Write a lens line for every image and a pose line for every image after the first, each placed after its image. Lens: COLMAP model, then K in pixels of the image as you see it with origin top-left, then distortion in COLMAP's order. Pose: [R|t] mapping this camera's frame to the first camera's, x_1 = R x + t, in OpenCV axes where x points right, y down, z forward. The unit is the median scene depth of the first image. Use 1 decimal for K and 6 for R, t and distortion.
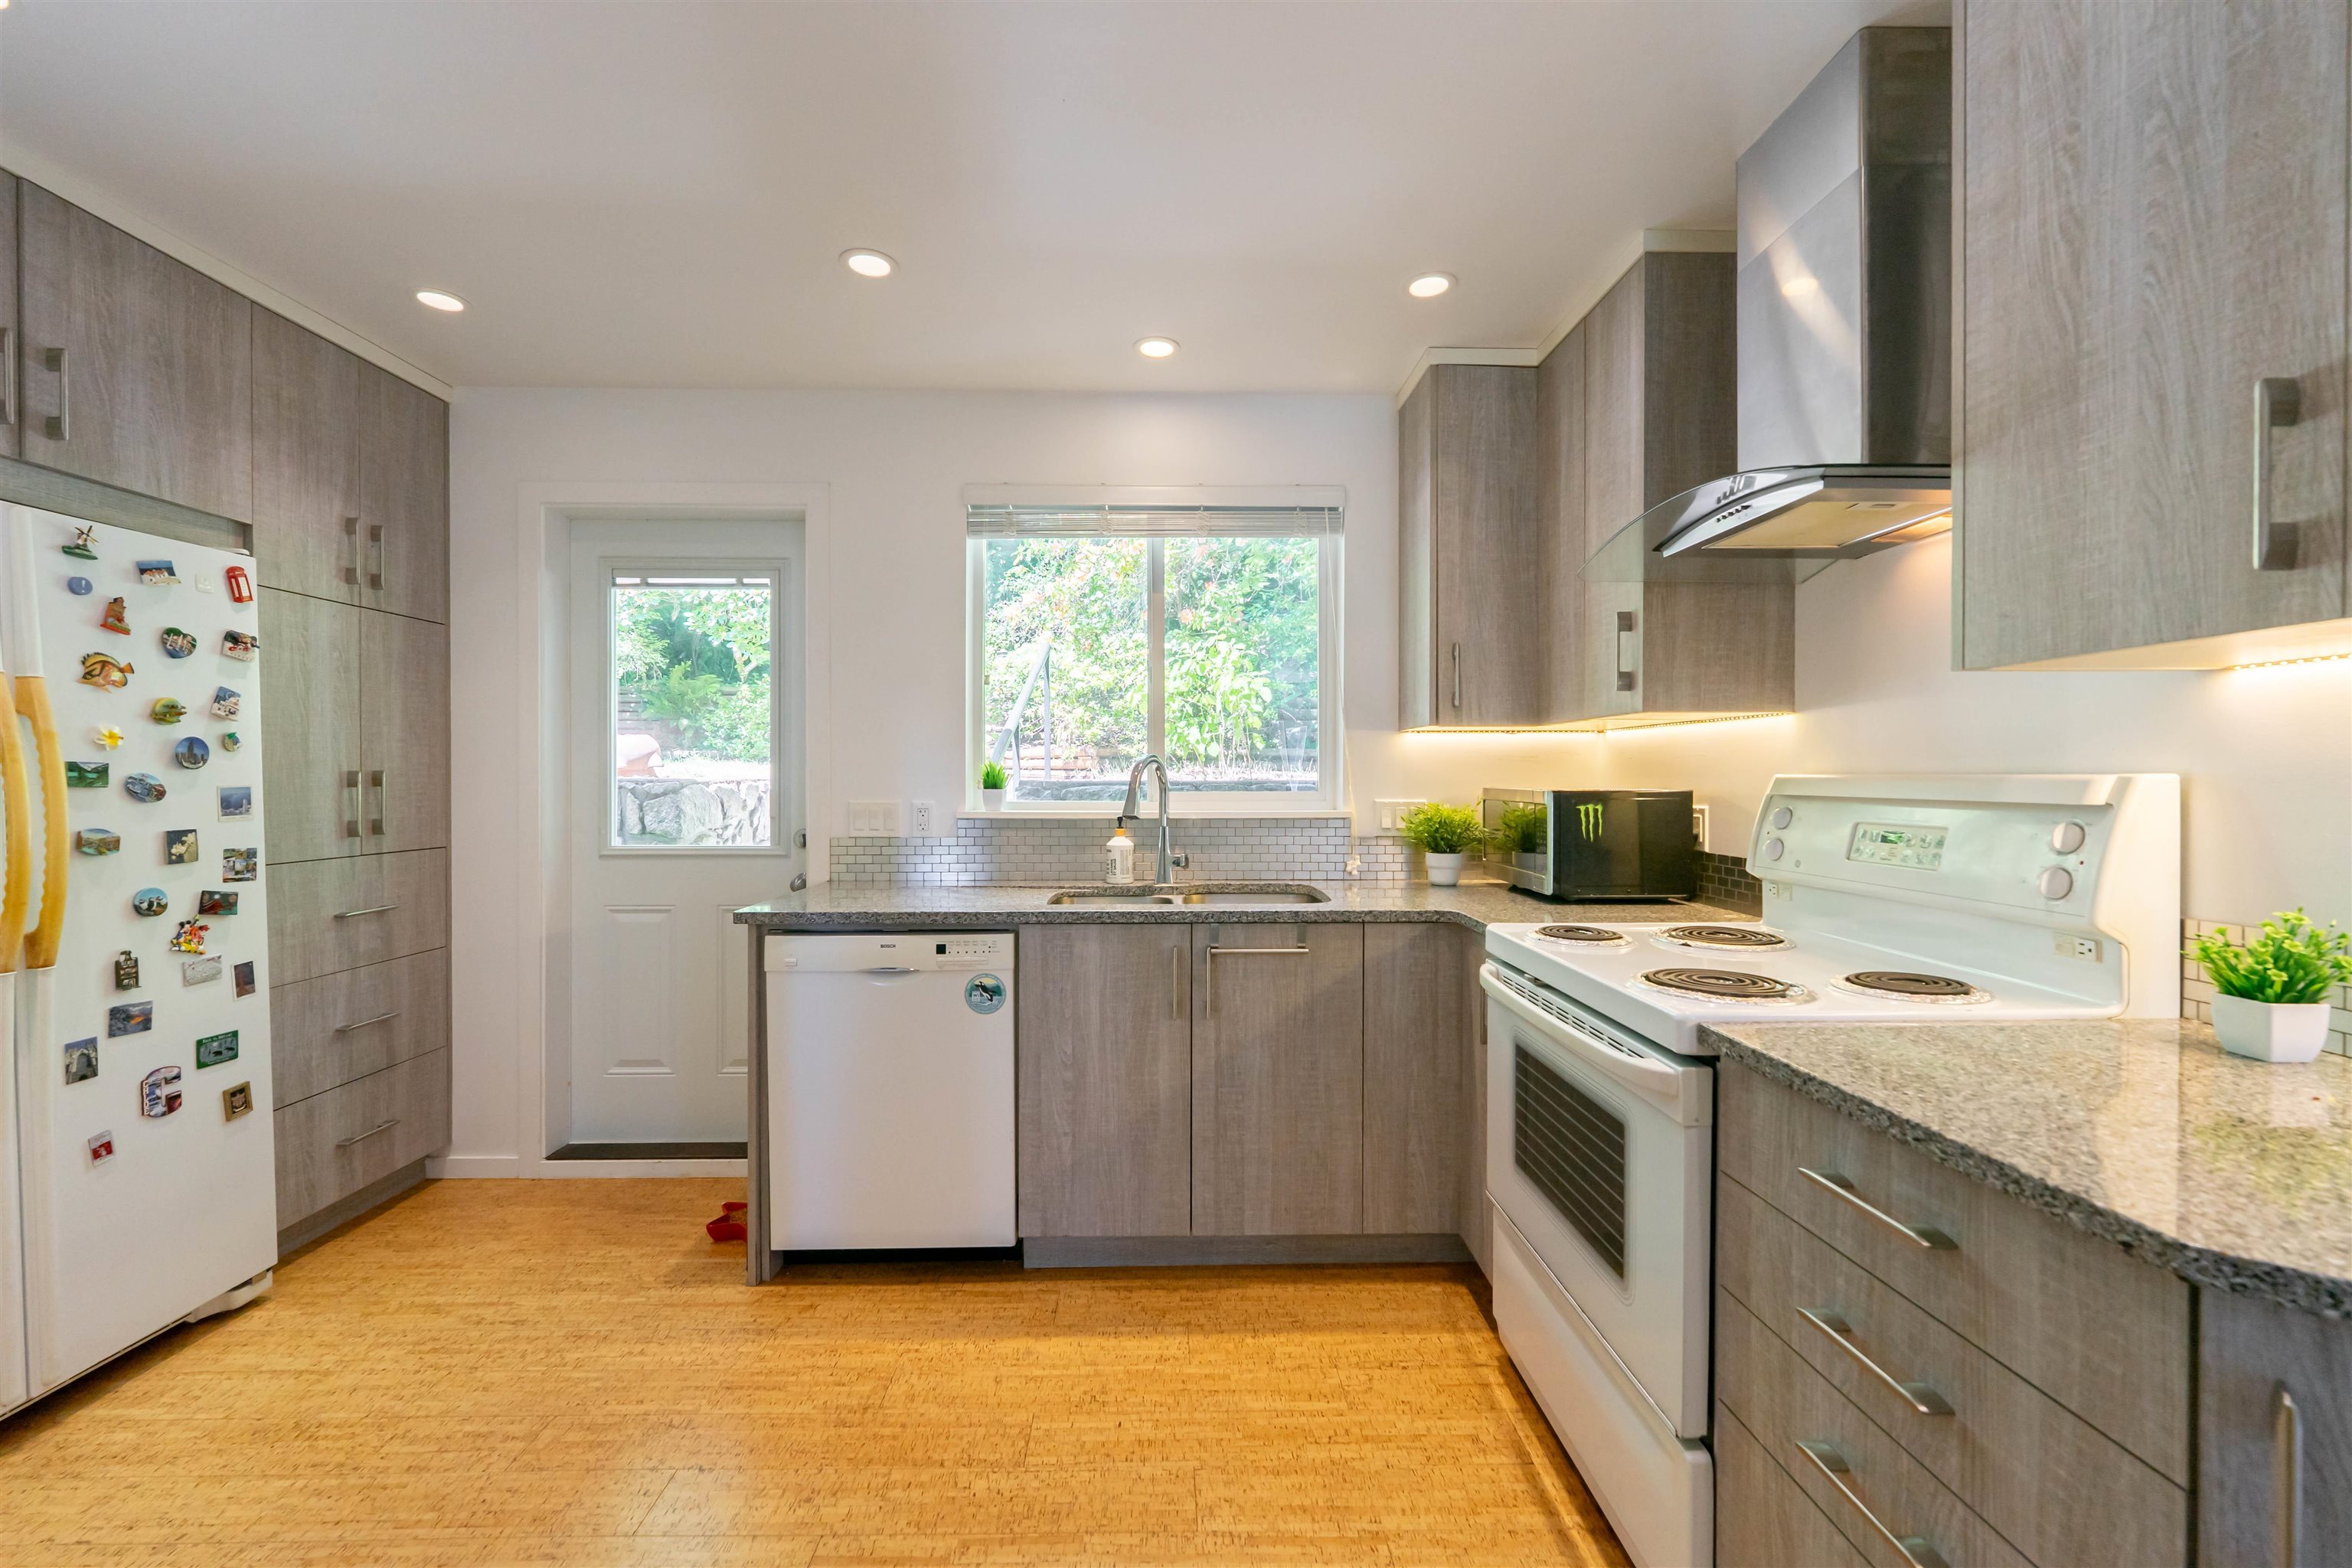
lens RADIAL K [[951.9, 0, 1186.6], [0, 951.9, 757.4], [0, 0, 1]] dist [-0.000807, -0.000458]
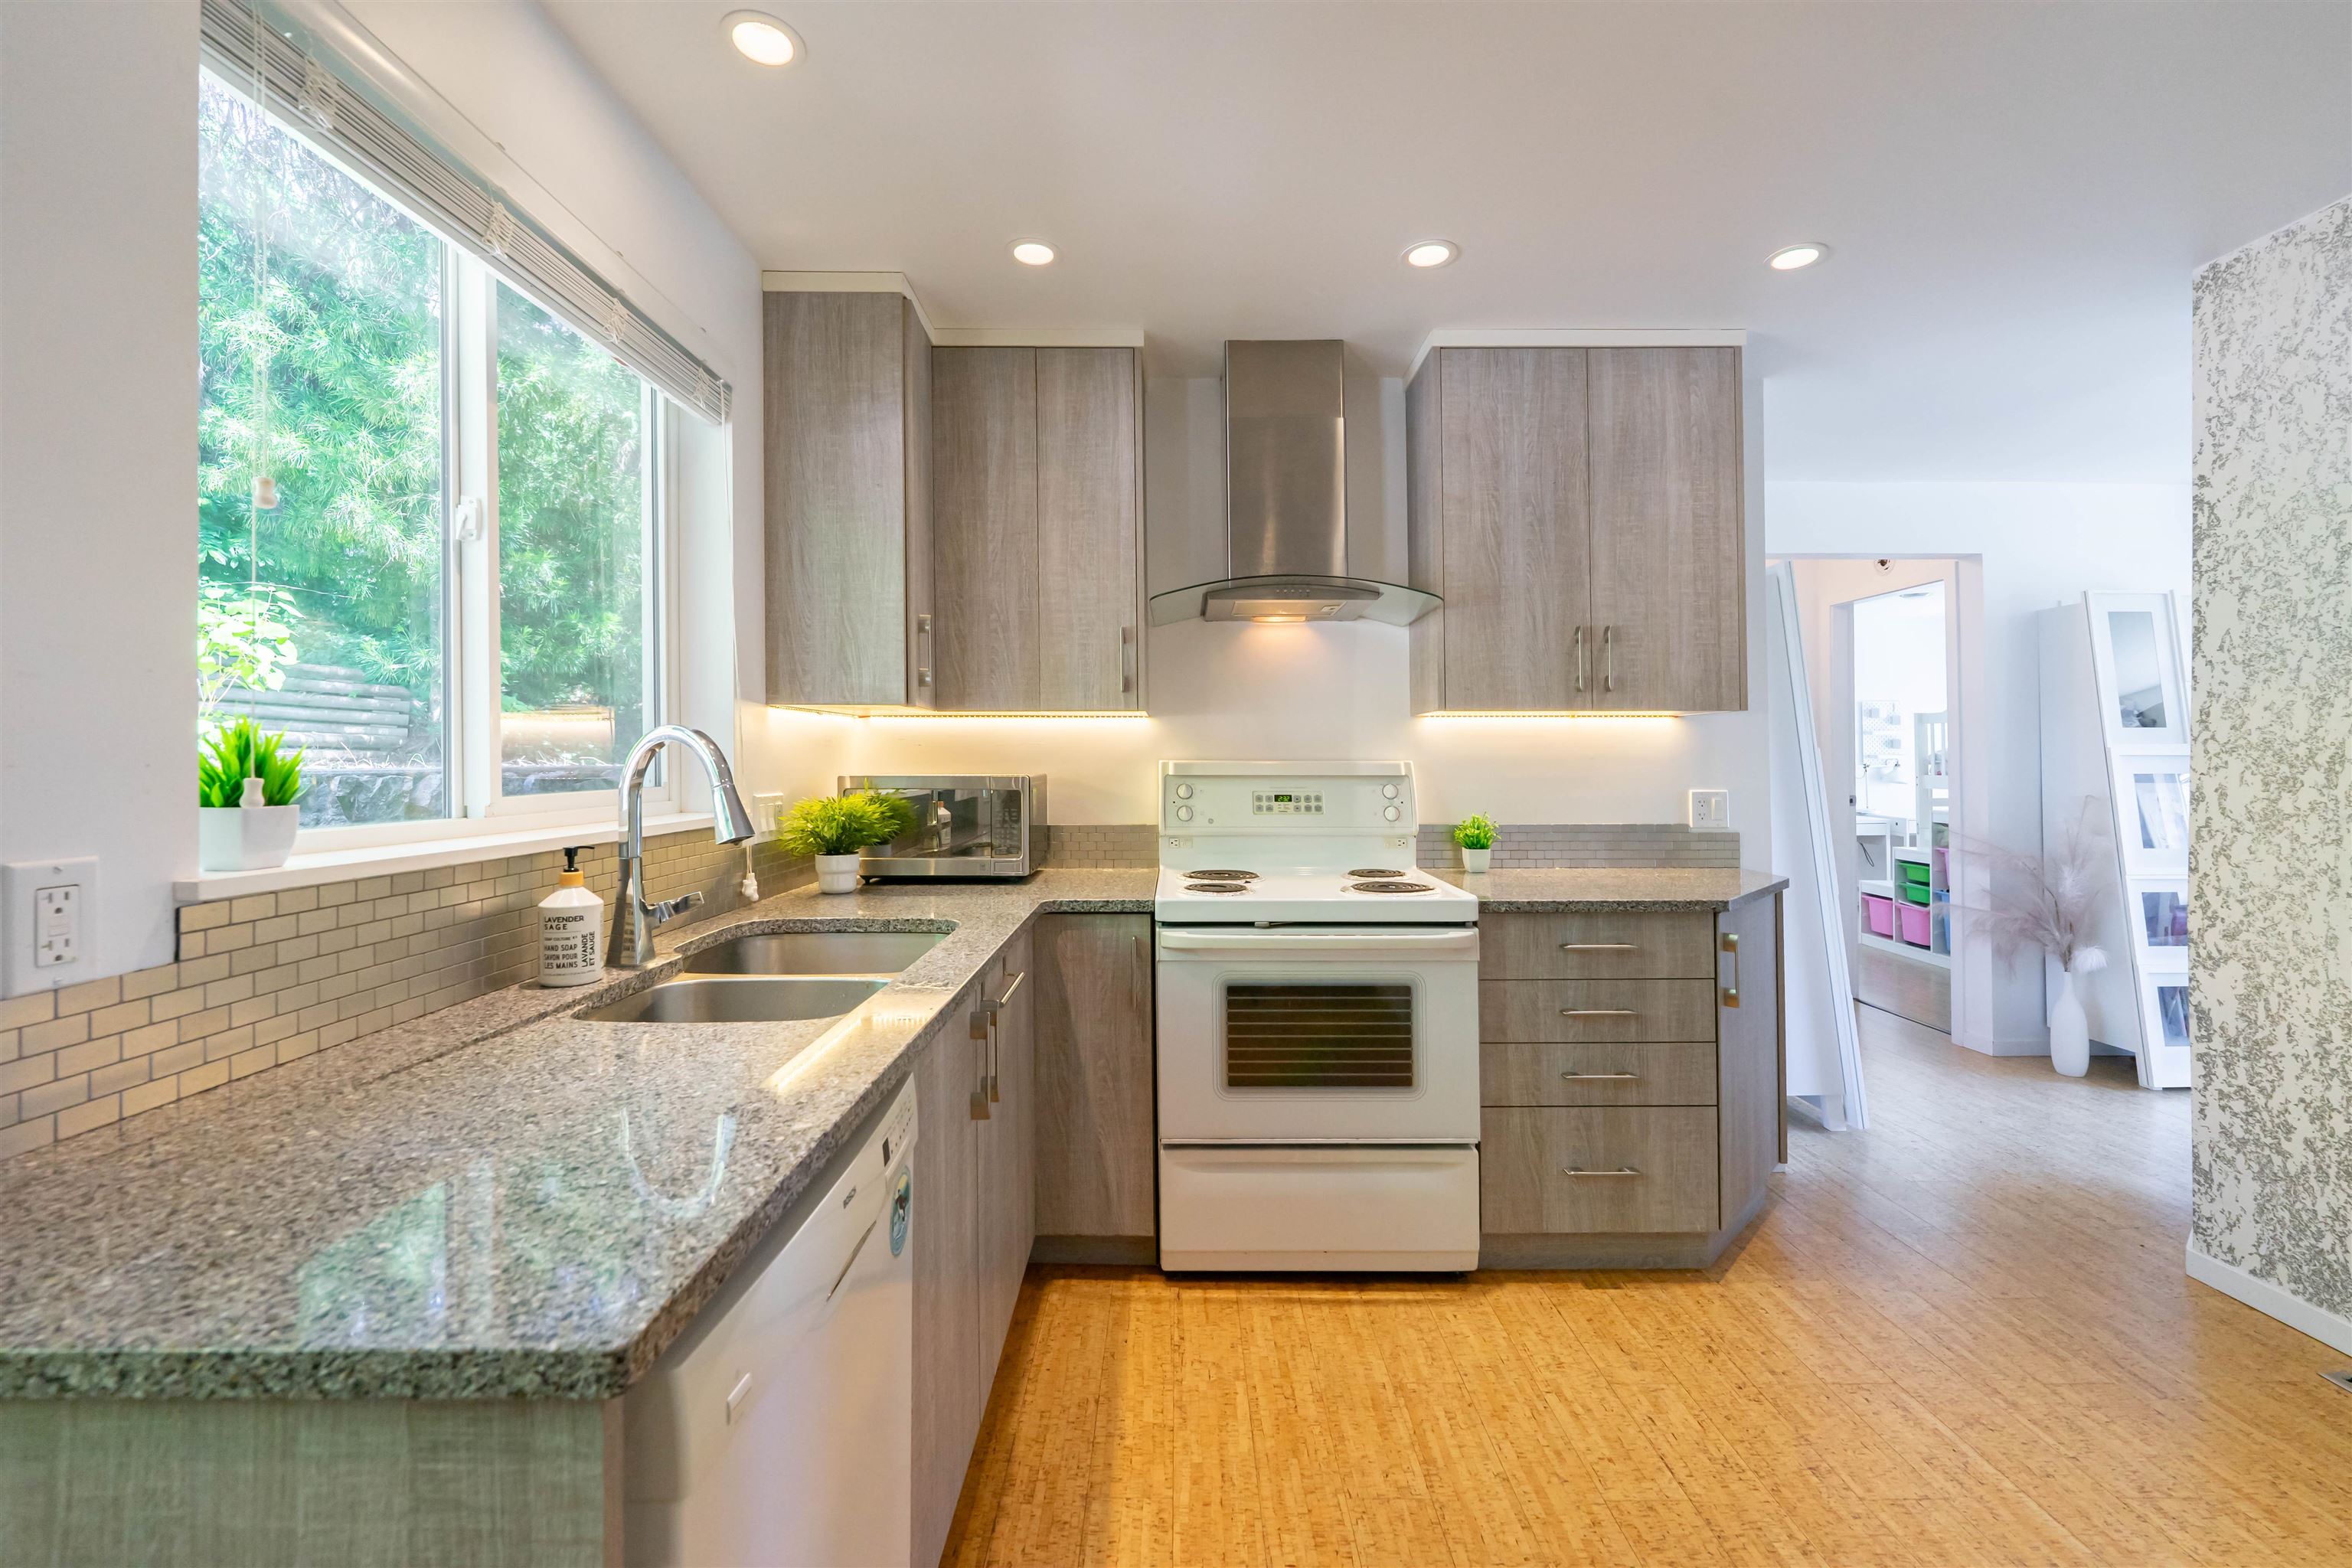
lens RADIAL K [[956.6, 0, 1207.1], [0, 956.6, 706.5], [0, 0, 1]] dist [-0.000719, -0.000052]
pose [[0.020513, 0.053263, 0.998370, -0.728517], [-0.019550, 0.998410, -0.052863, 0.010706], [-0.999598, -0.018433, 0.021522, 0.836184]]
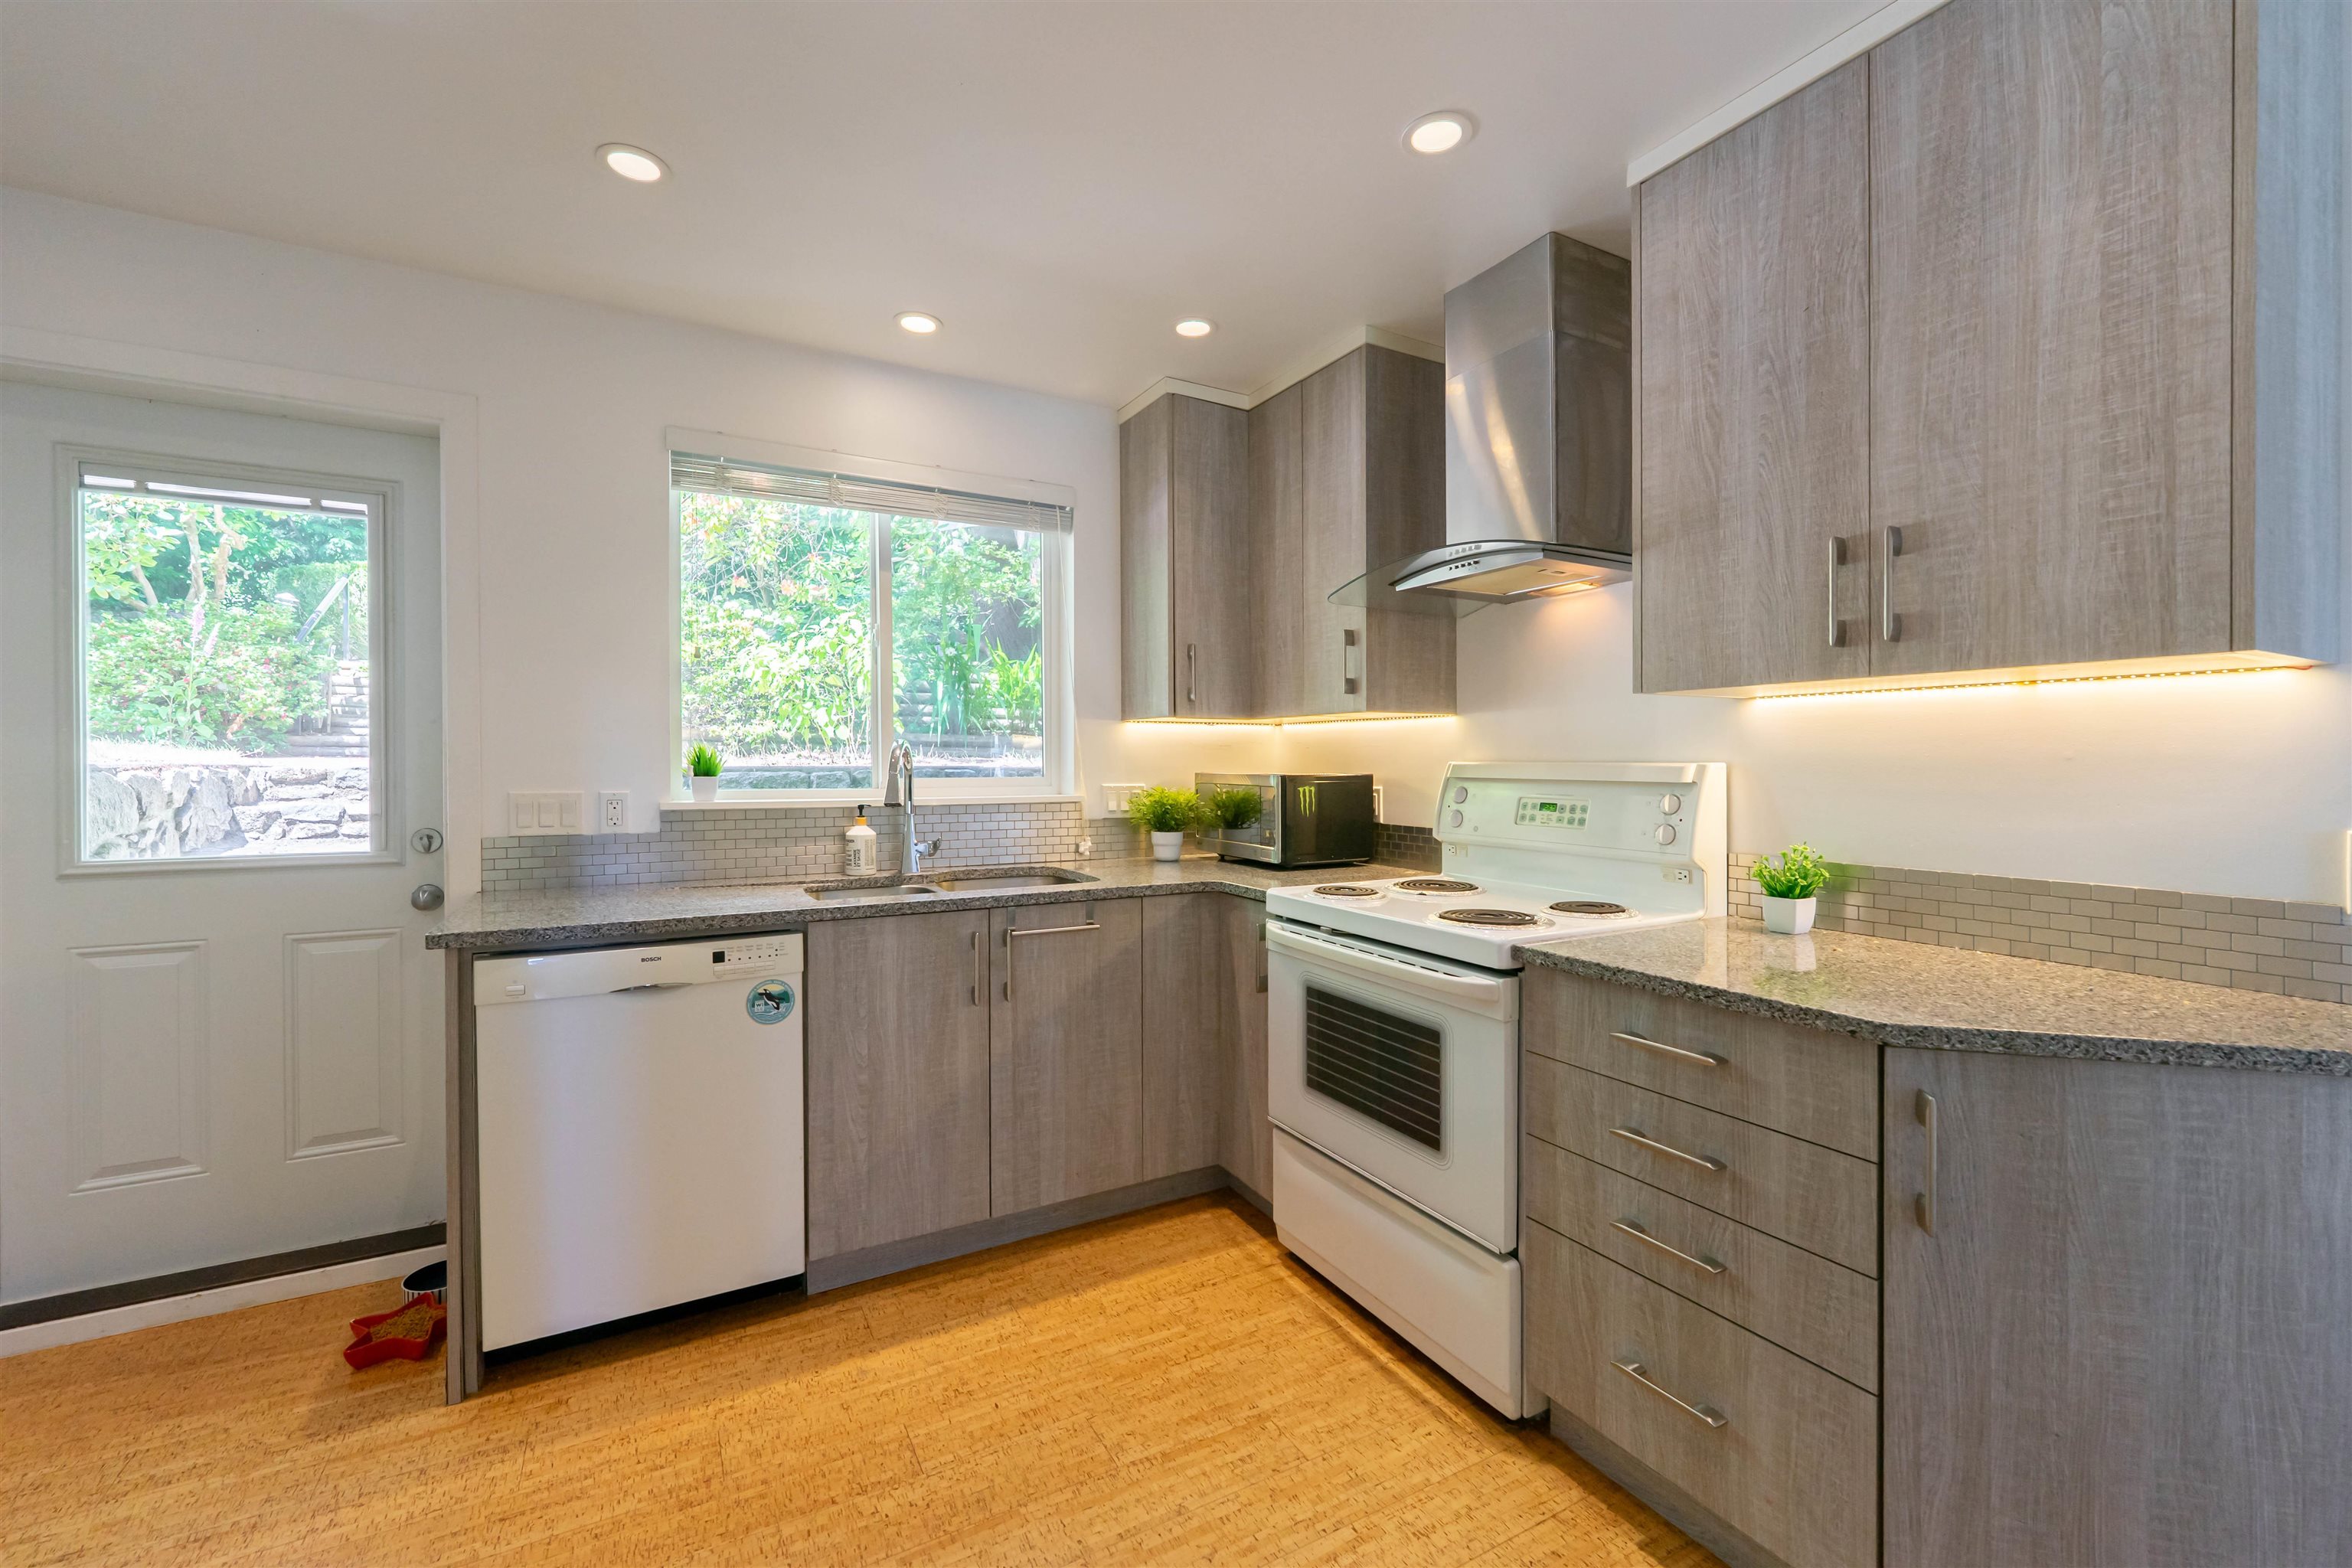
lens RADIAL K [[953.0, 0, 1194.9], [0, 953.0, 735.8], [0, 0, 1]] dist [-0.000839, -0.000341]
pose [[0.880900, 0.014453, 0.473081, -0.290578], [-0.011307, 0.999891, -0.009493, -0.001407], [-0.473167, 0.003013, 0.880968, 0.006663]]
